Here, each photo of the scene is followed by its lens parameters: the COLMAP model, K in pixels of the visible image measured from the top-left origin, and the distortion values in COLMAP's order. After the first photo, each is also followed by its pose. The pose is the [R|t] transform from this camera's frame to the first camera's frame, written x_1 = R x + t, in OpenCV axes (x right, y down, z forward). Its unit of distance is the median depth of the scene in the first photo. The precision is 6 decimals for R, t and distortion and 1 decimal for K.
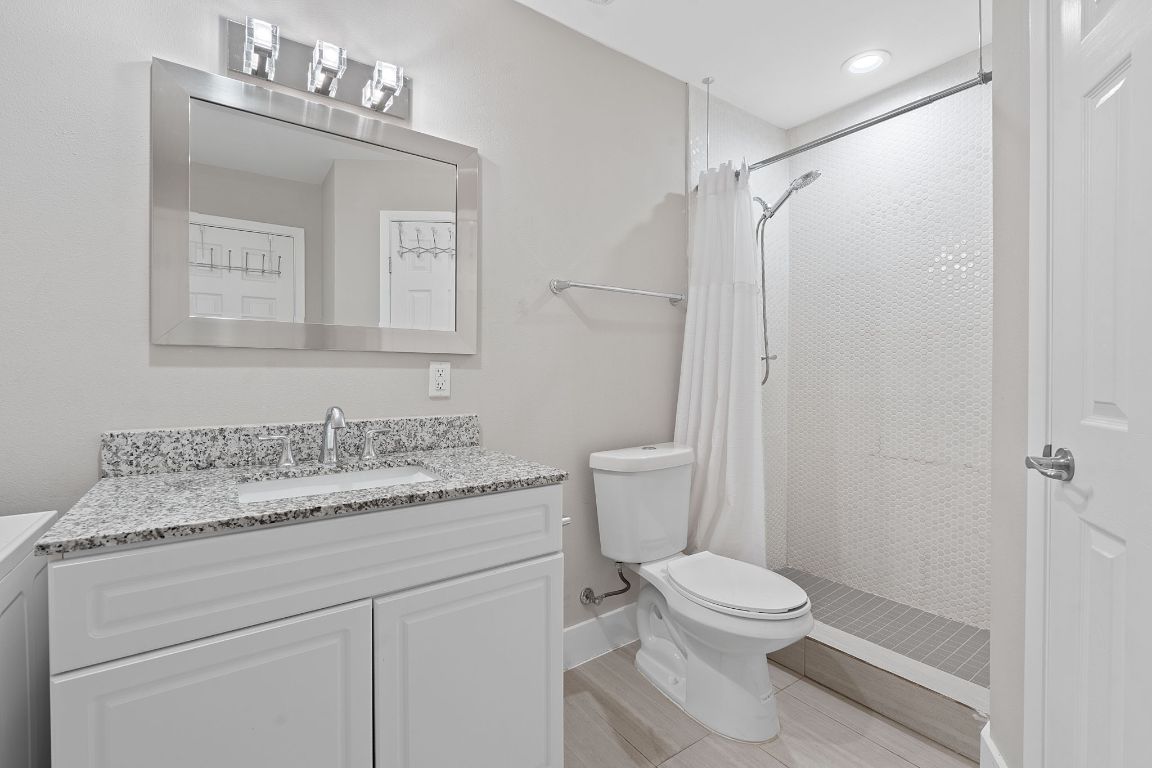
lens RADIAL K [[514.5, 0, 578.3], [0, 514.5, 382.2], [0, 0, 1]] dist [-0.005376, 0.001128]
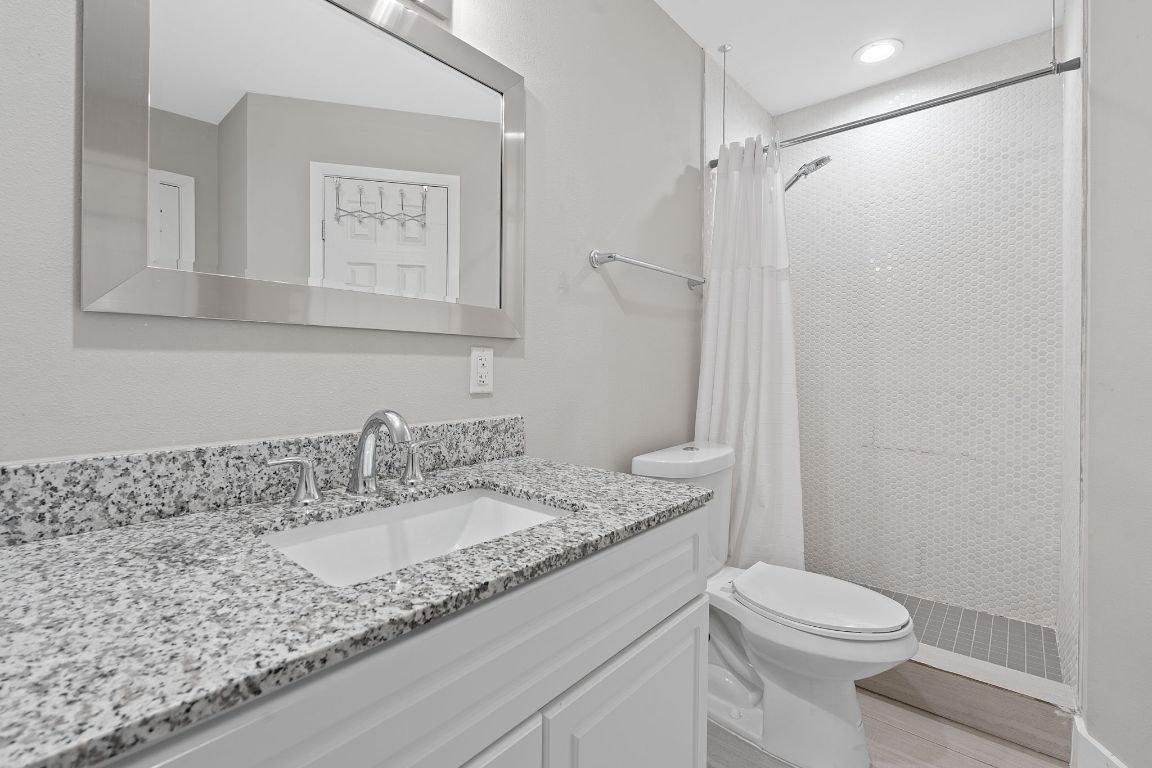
lens RADIAL K [[514.5, 0, 573.5], [0, 514.5, 371.9], [0, 0, 1]] dist [-0.005376, 0.001128]
pose [[0.972524, -0.001096, 0.232801, -0.331613], [0.002268, 0.999986, -0.004765, 0.000141], [-0.232792, 0.005163, 0.972513, 0.238666]]
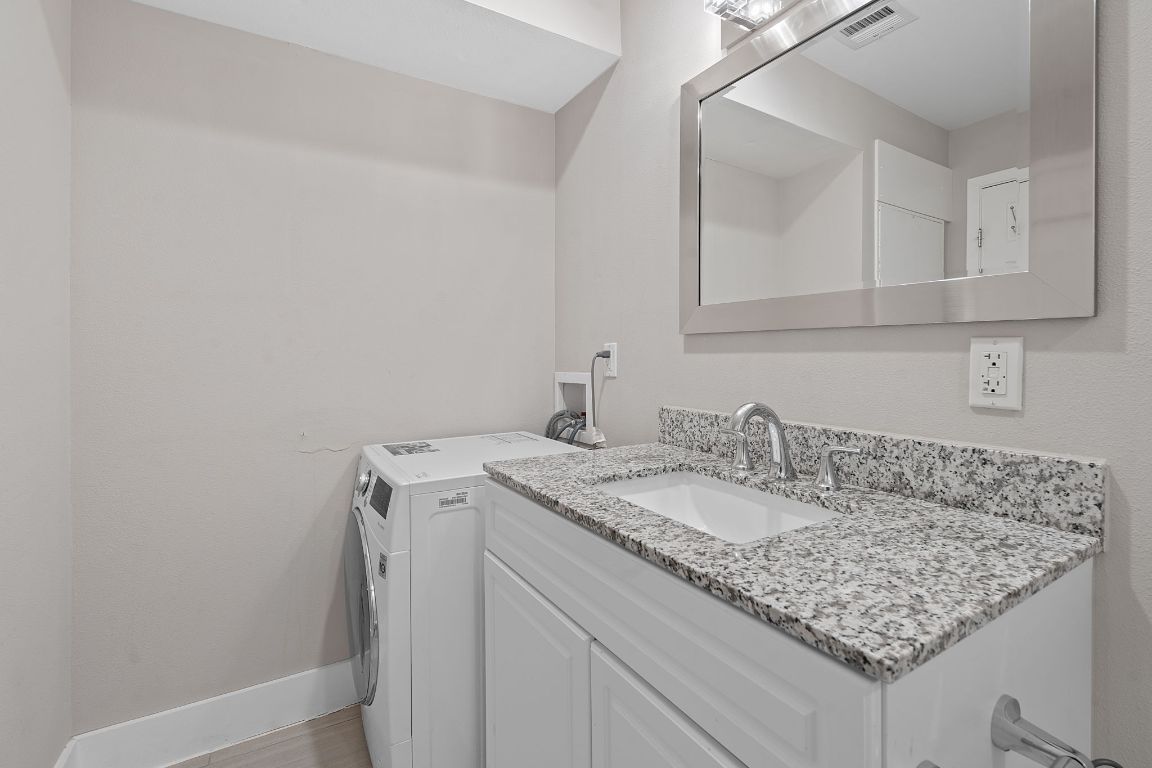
lens RADIAL K [[514.5, 0, 576.3], [0, 514.5, 359.1], [0, 0, 1]] dist [-0.005376, 0.001128]
pose [[-0.079210, 0.003008, -0.996853, 0.267552], [-0.018206, 0.999824, 0.004463, -0.014901], [0.996692, 0.018502, -0.079142, 0.672331]]
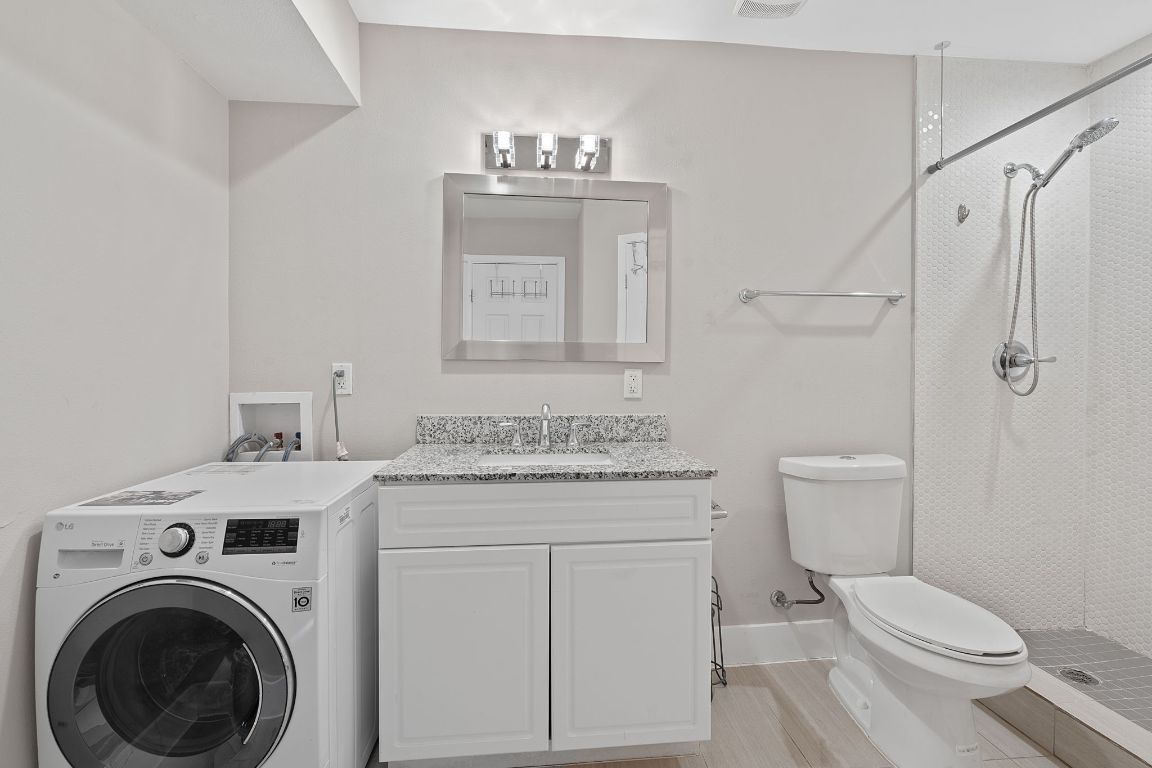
lens RADIAL K [[514.5, 0, 570.6], [0, 514.5, 380.0], [0, 0, 1]] dist [-0.005376, 0.001128]
pose [[0.861039, 0.010675, -0.508427, 0.222958], [-0.011497, 0.999933, 0.001524, -0.014730], [0.508409, 0.004533, 0.861104, -0.103813]]
